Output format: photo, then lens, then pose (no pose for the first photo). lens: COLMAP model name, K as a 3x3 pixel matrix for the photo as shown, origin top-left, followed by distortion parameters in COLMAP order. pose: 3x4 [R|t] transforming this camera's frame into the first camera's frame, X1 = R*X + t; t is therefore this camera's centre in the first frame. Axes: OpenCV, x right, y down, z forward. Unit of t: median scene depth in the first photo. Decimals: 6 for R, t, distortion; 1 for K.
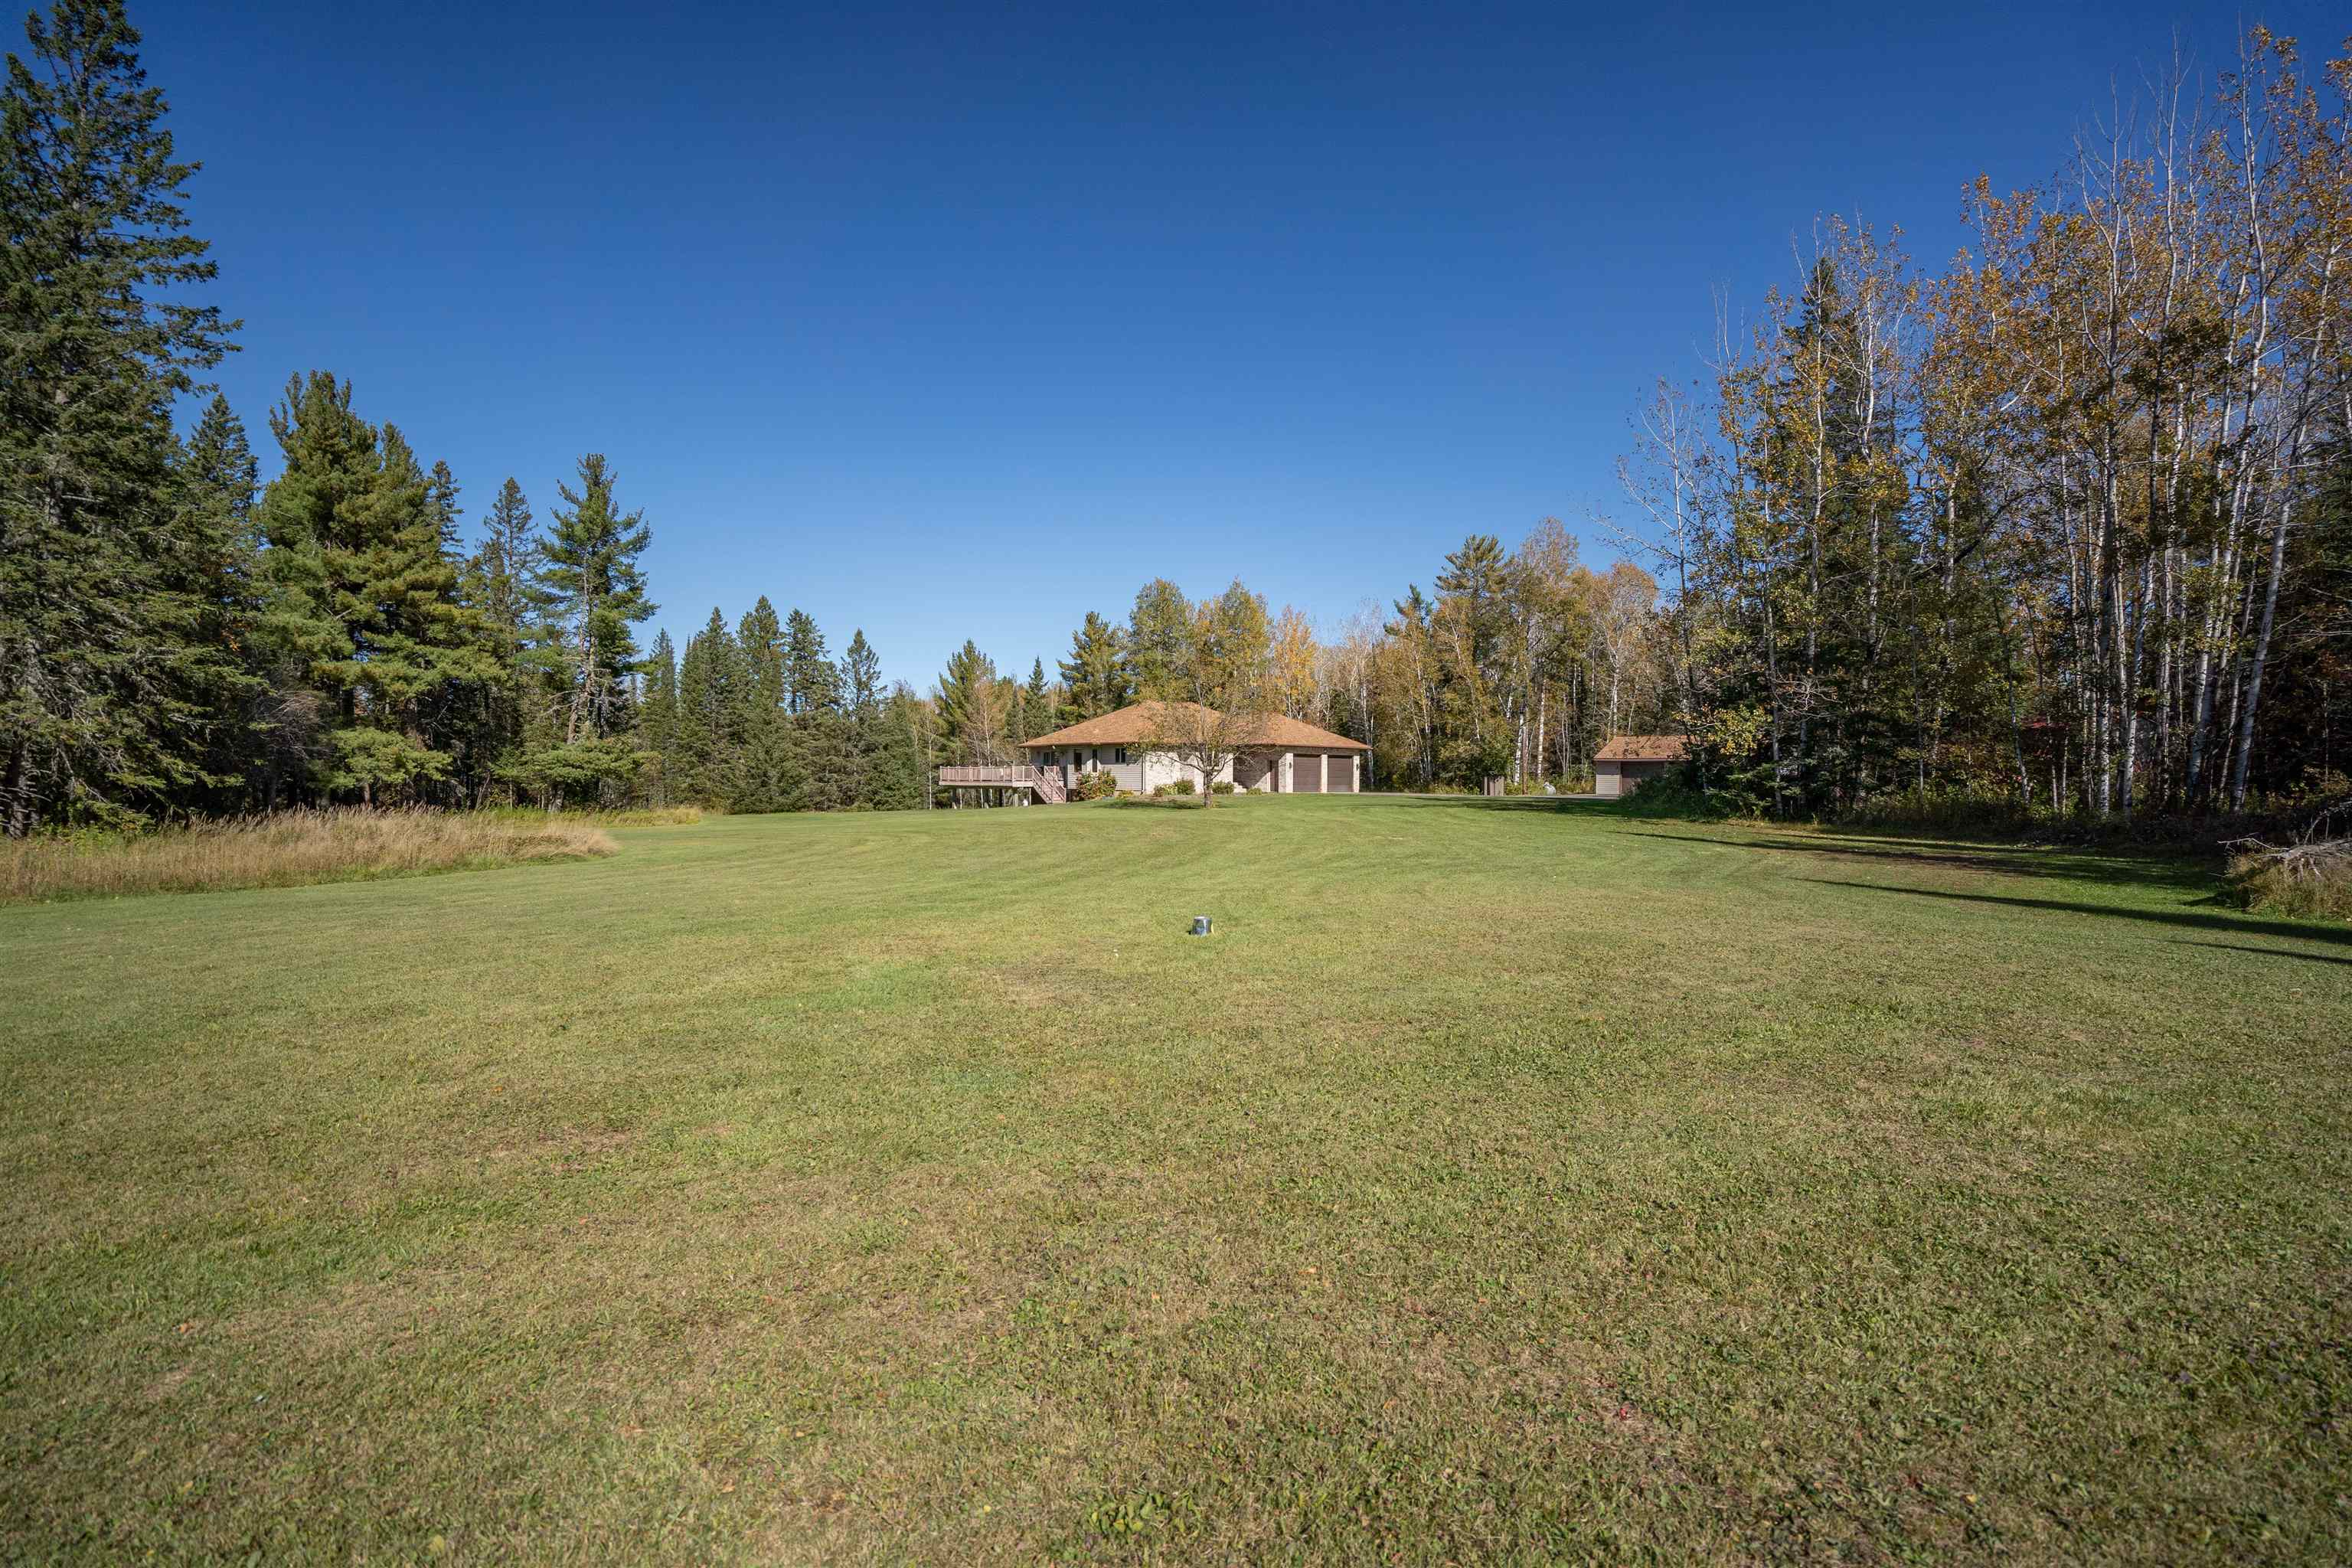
lens RADIAL K [[1068.6, 0, 1181.0], [0, 1068.6, 788.7], [0, 0, 1]] dist [-0.022012, 0.002163]
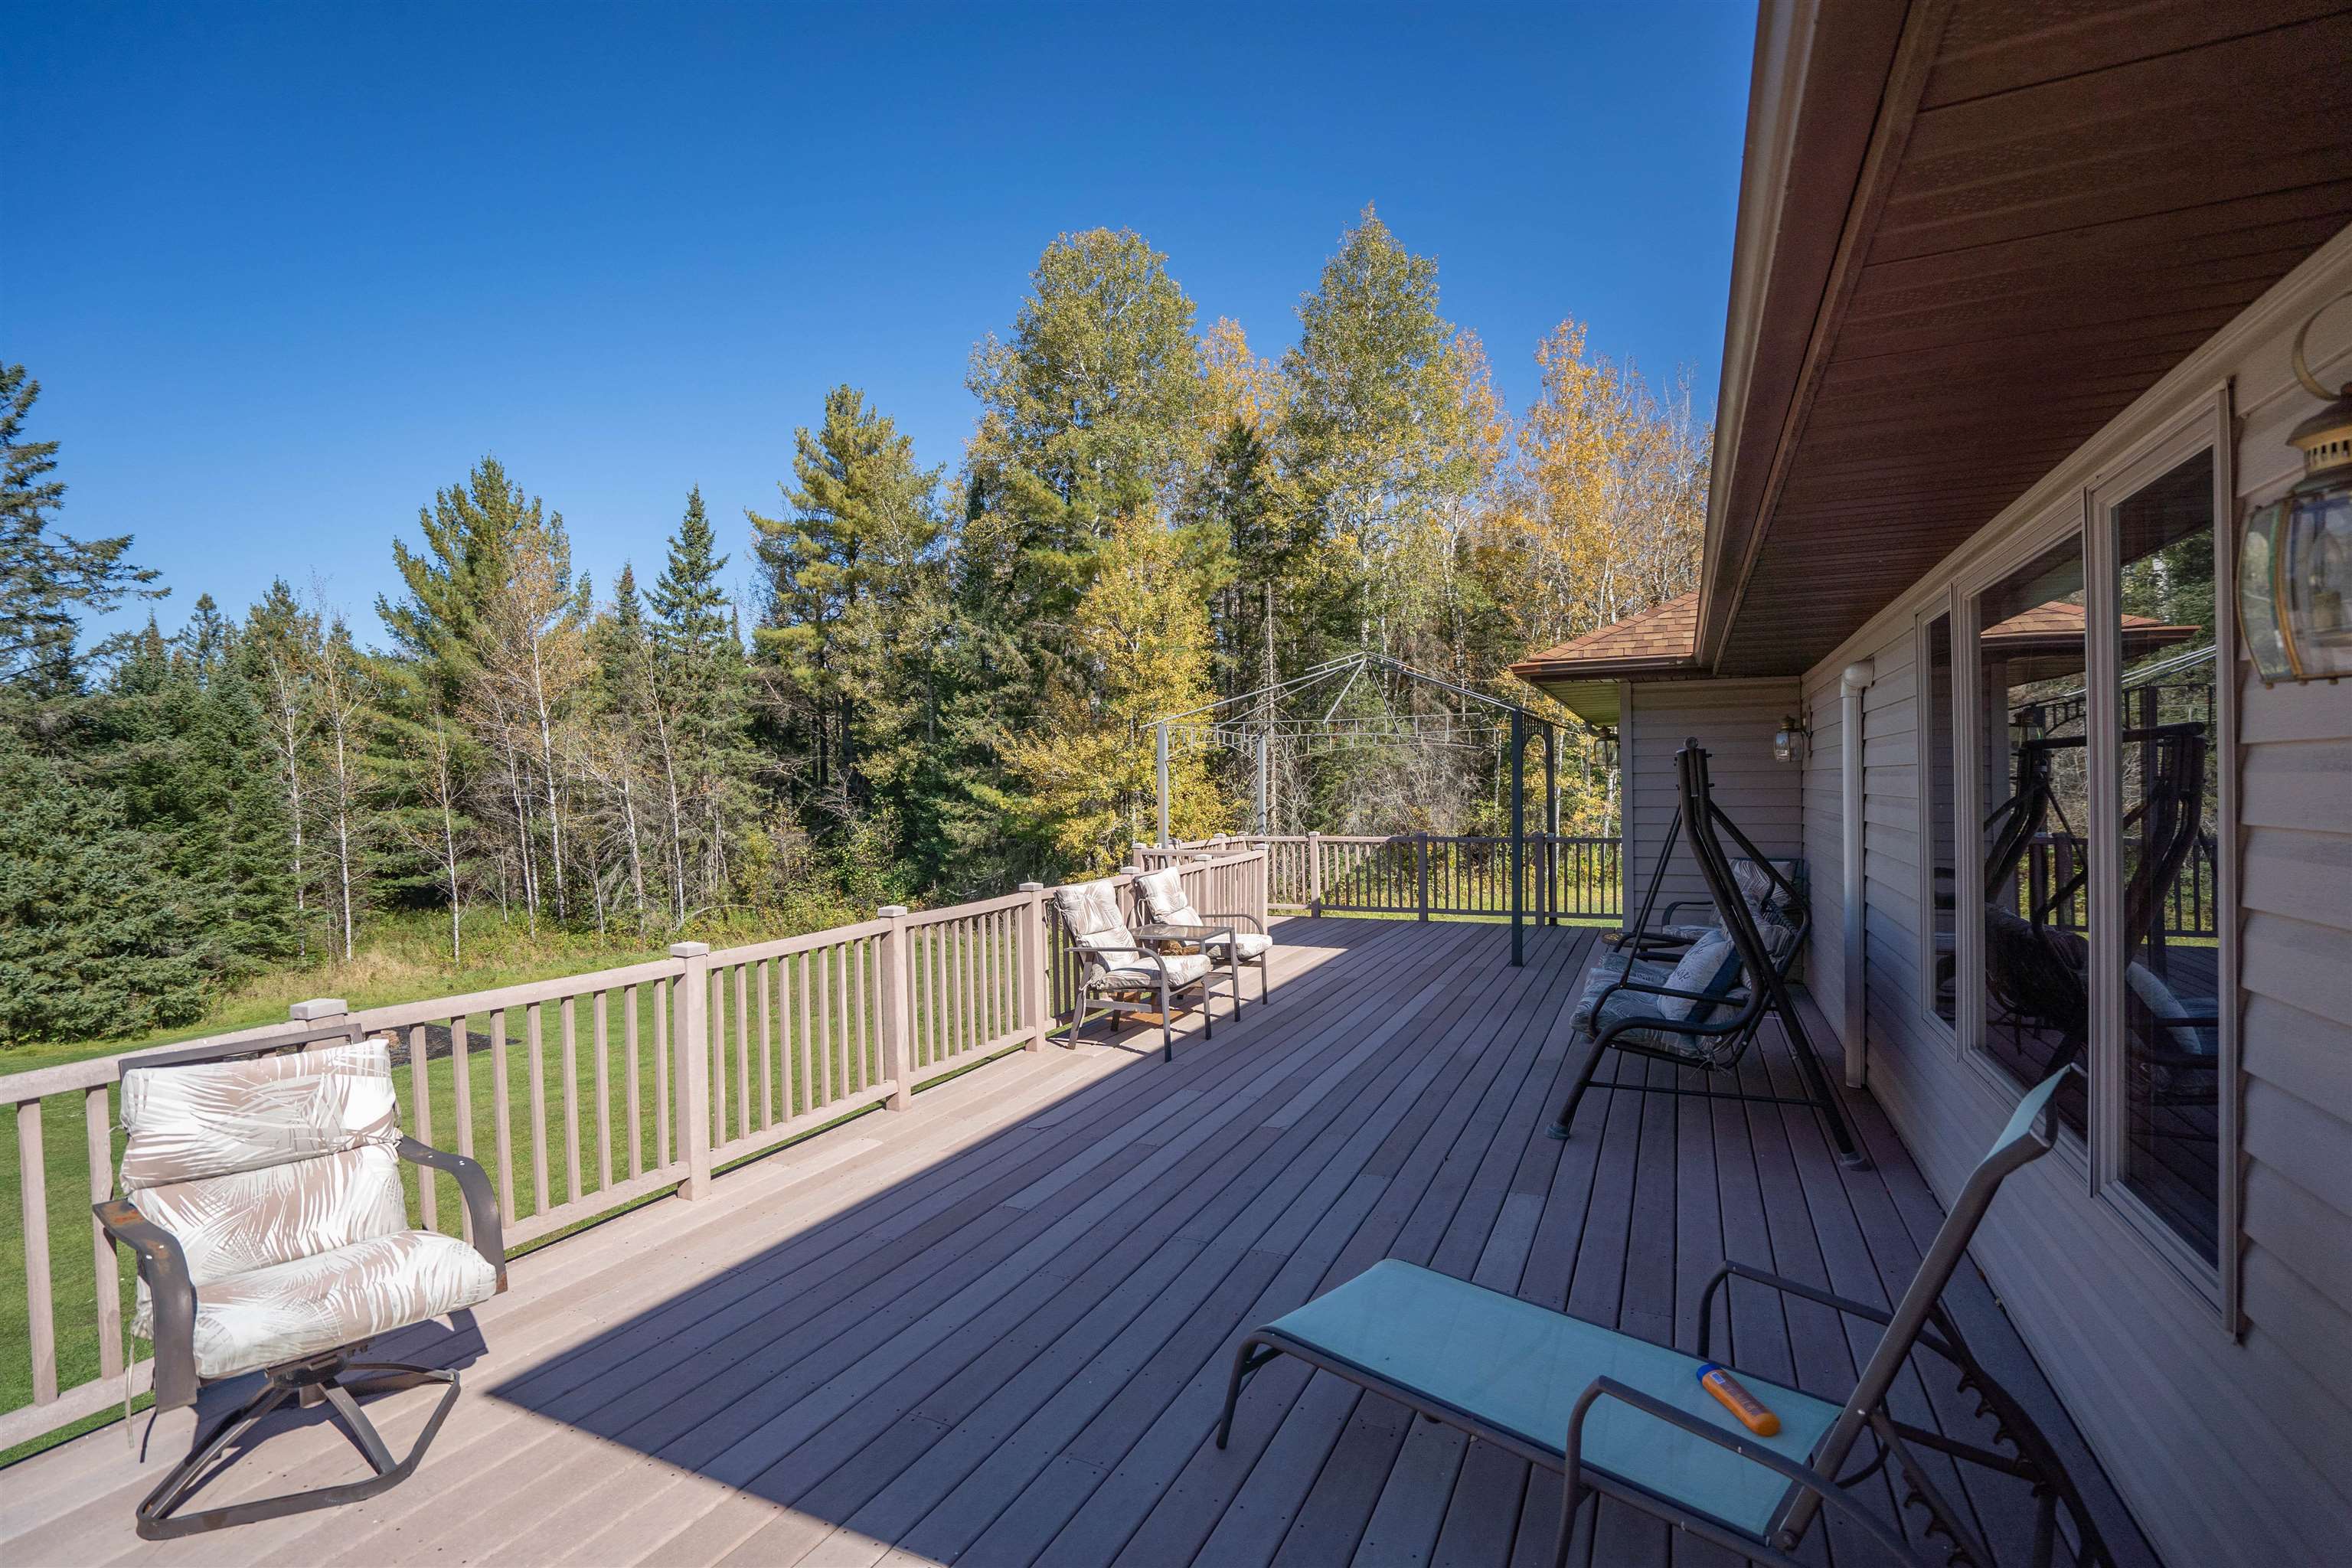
lens RADIAL K [[1068.6, 0, 1178.8], [0, 1068.6, 792.7], [0, 0, 1]] dist [-0.022012, 0.002163]
pose [[0.941706, -0.016765, 0.336019, -0.098420], [0.016624, 0.999856, 0.003297, -0.019222], [-0.336026, 0.002481, 0.941849, 0.578176]]
